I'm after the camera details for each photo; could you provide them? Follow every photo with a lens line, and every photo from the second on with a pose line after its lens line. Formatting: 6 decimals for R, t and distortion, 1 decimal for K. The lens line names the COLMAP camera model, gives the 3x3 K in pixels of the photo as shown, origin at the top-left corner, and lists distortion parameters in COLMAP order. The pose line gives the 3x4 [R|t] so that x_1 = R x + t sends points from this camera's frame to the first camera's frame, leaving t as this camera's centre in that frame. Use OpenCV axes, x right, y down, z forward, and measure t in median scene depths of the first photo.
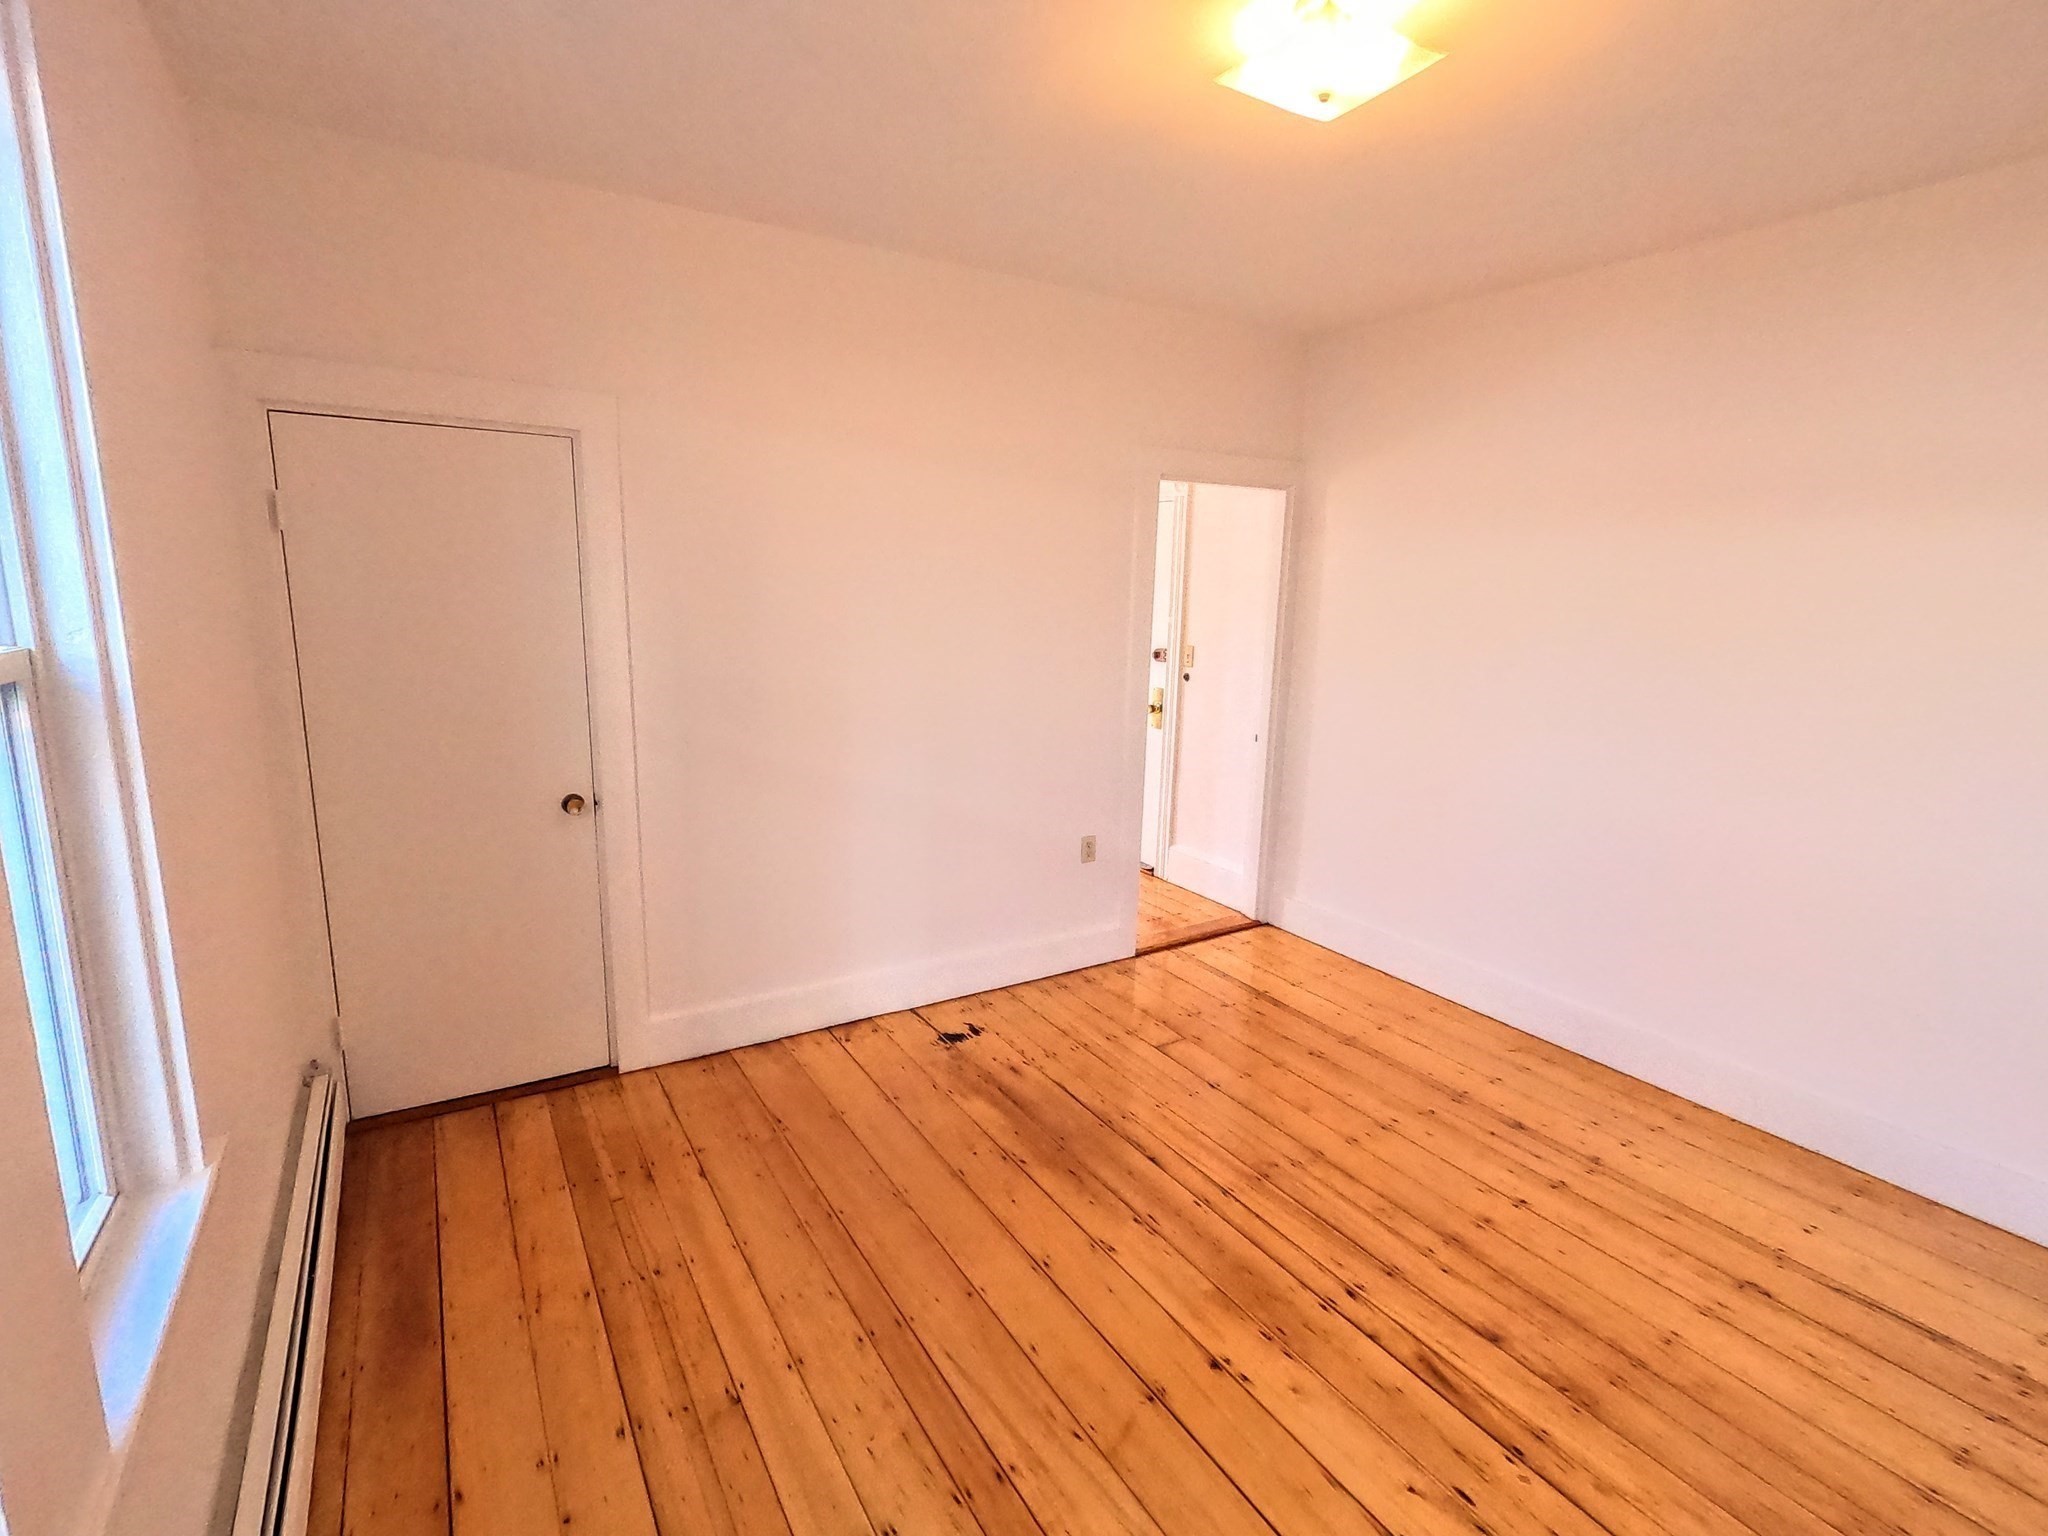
lens RADIAL K [[985.5, 0, 1024.0], [0, 985.5, 768.0], [0, 0, 1]] dist [0.004424, -0.000030]
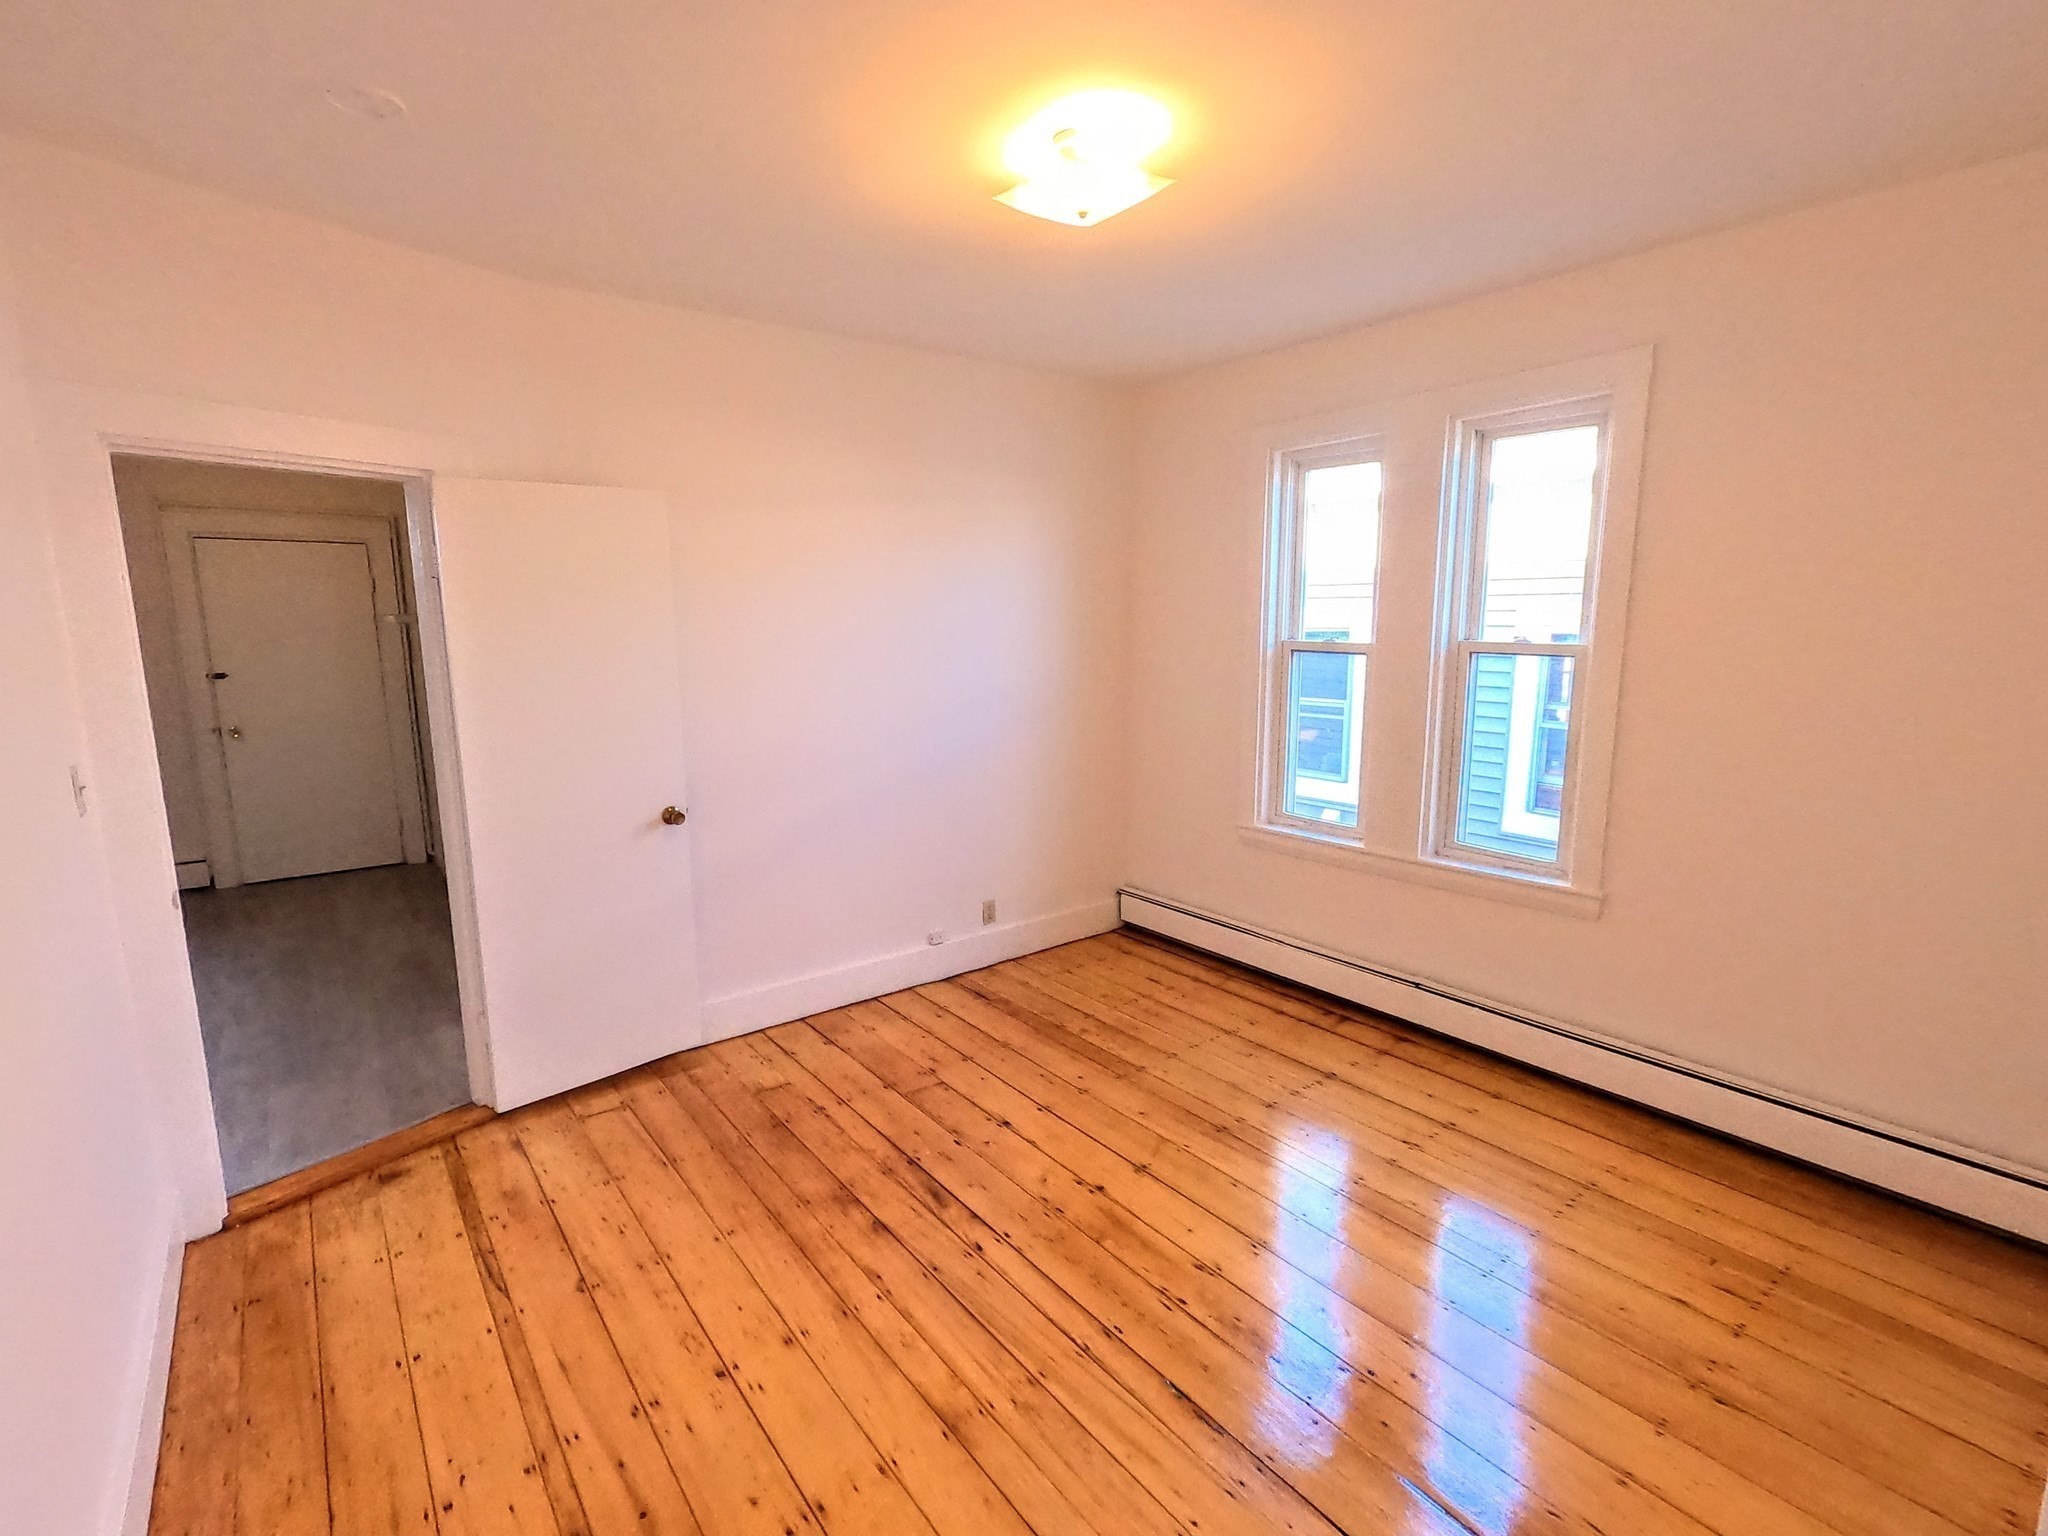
lens RADIAL K [[976.4, 0, 1019.3], [0, 976.4, 768.8], [0, 0, 1]] dist [0.000906, -0.000089]
pose [[-0.994853, 0.000006, -0.101325, 0.338671], [-0.035219, 0.937625, 0.345858, -0.302277], [0.095007, 0.347647, -0.932800, 1.570154]]
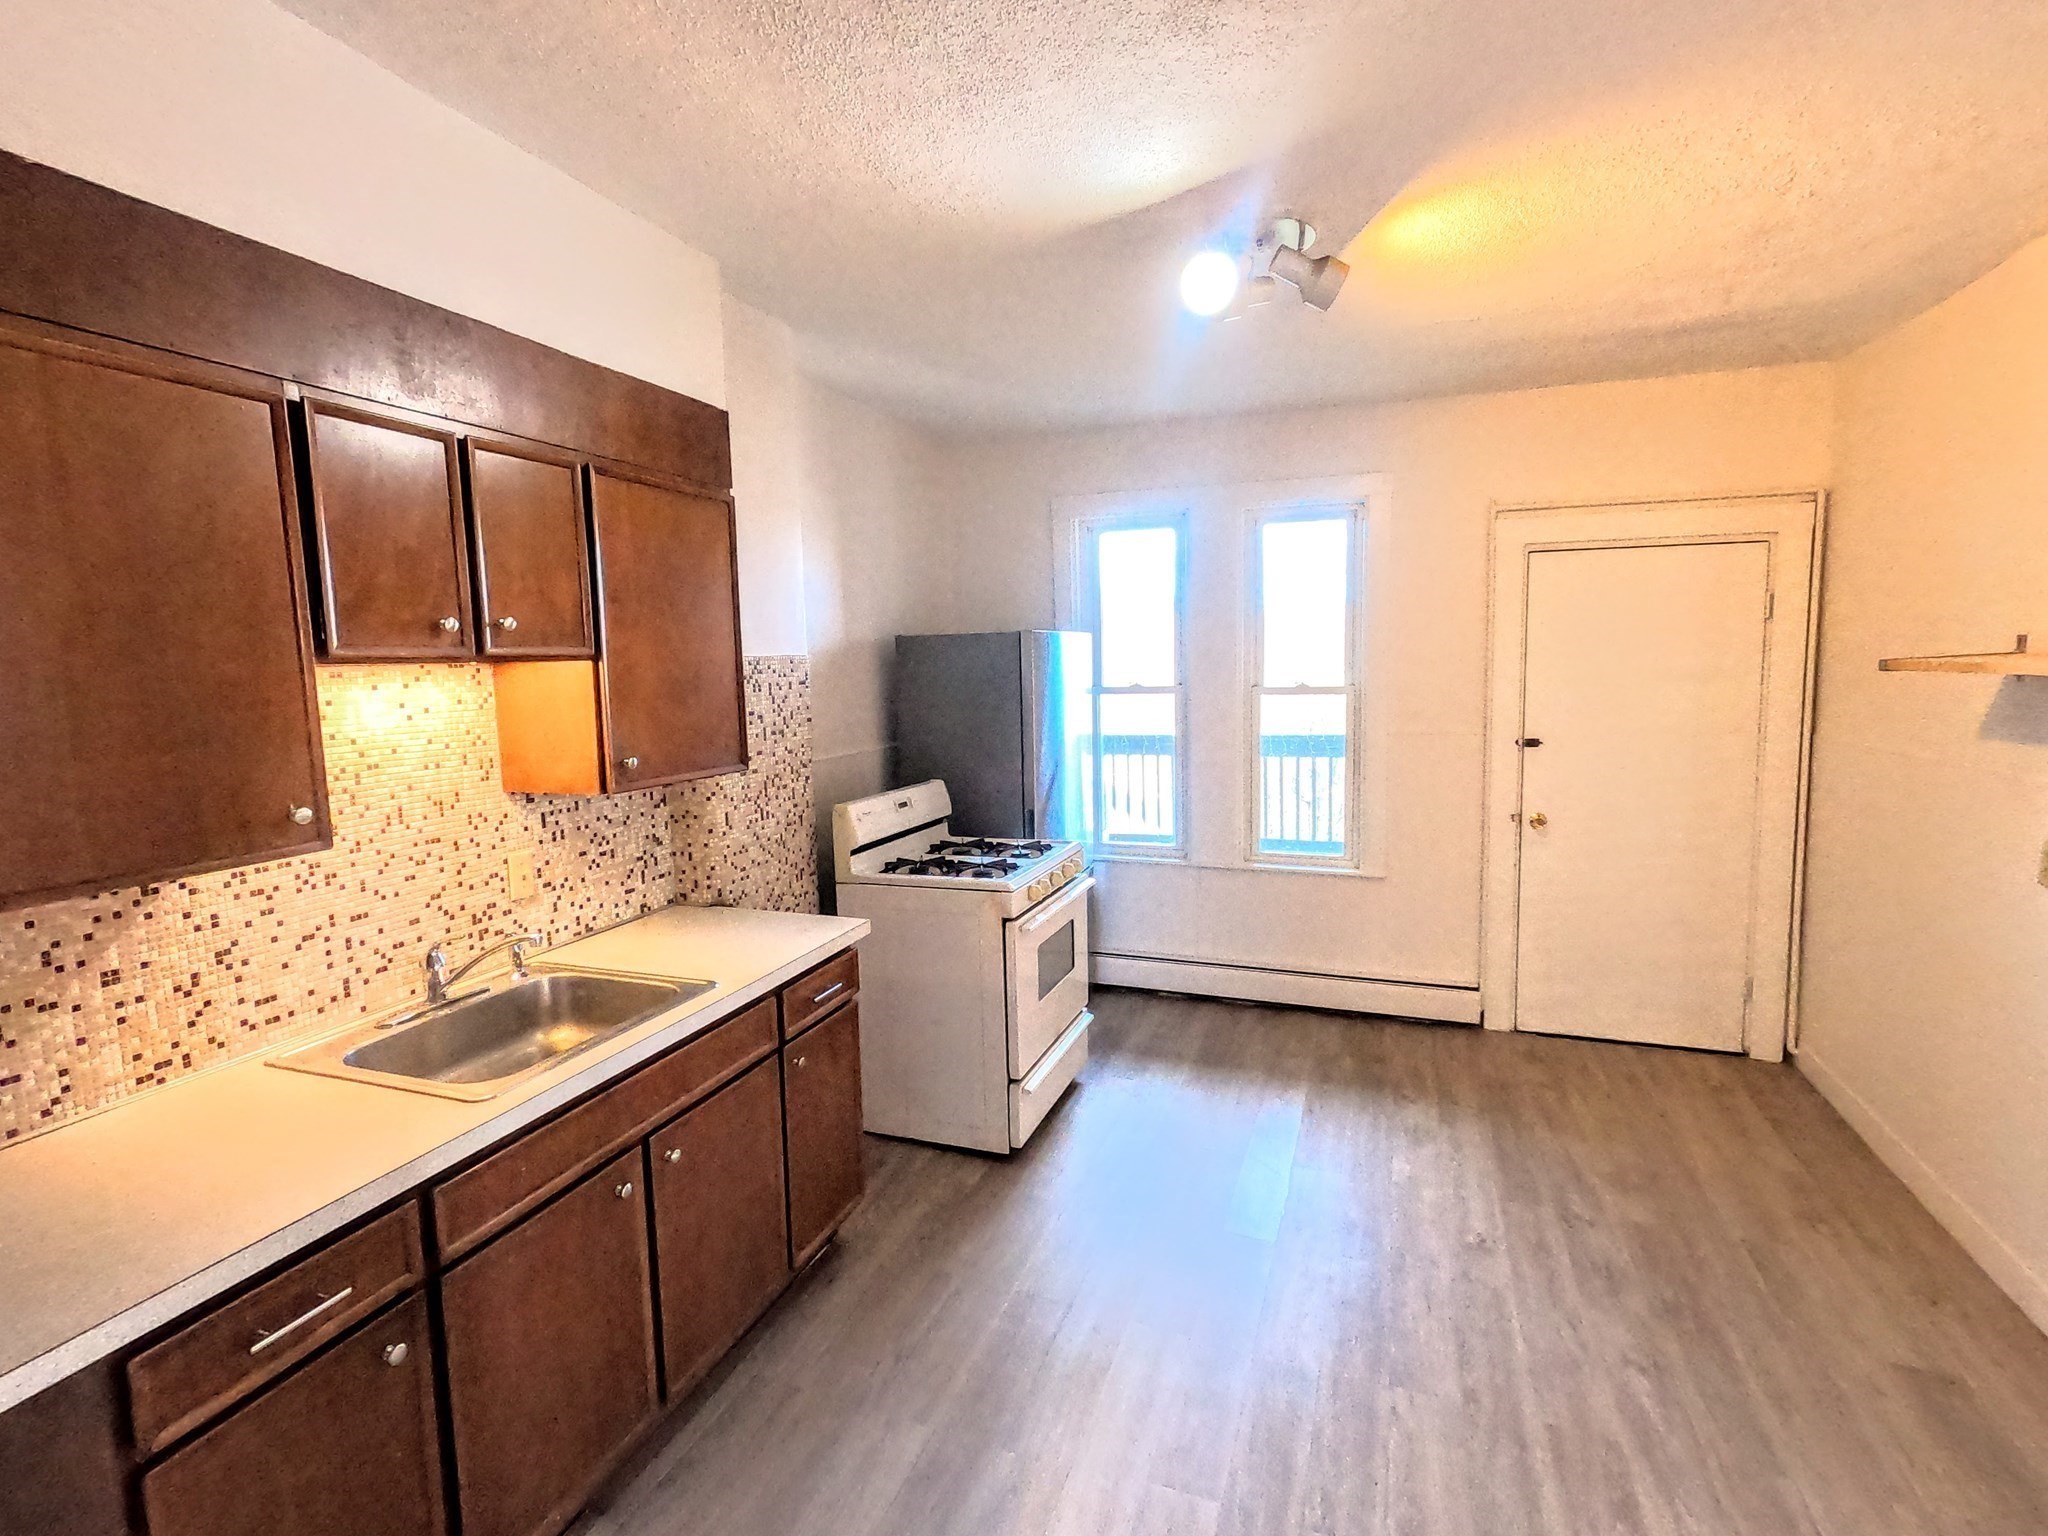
lens RADIAL K [[982.7, 0, 1028.5], [0, 982.7, 758.3], [0, 0, 1]] dist [-0.000354, 0.000431]
pose [[-0.616776, -0.089238, 0.782064, 1.106008], [0.159030, 0.958937, 0.234840, -0.162687], [-0.770906, 0.269216, -0.577258, 0.876850]]
